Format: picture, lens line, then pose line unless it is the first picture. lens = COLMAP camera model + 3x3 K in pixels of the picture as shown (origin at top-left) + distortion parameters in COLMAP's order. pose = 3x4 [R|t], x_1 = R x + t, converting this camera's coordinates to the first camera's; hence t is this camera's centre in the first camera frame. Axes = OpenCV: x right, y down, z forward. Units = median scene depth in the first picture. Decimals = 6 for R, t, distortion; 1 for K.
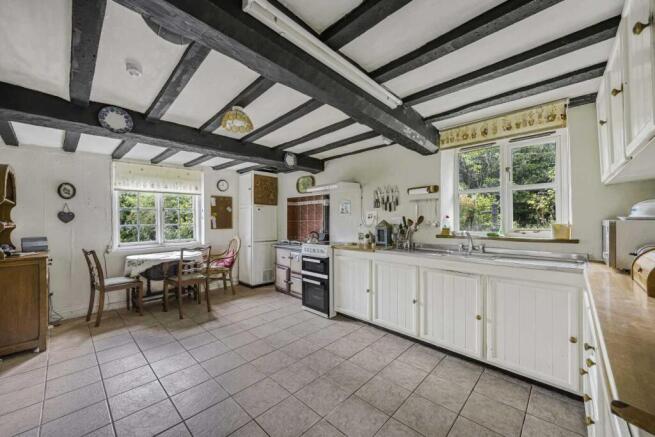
lens RADIAL K [[248.2, 0, 327.6], [0, 248.2, 220.6], [0, 0, 1]] dist [-0.000941, -0.000100]
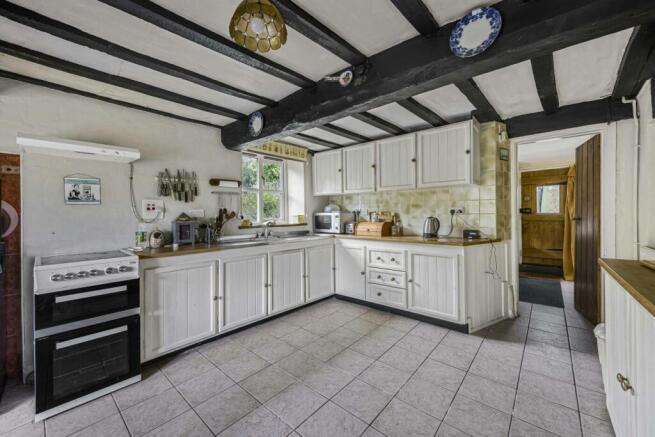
lens RADIAL K [[255.6, 0, 324.8], [0, 255.6, 215.9], [0, 0, 1]] dist [-0.000147, -0.000103]
pose [[-0.033654, -0.006526, 0.999412, -0.849036], [0.005898, 0.999960, 0.006728, 0.007773], [-0.999416, 0.006121, -0.033614, 0.815122]]
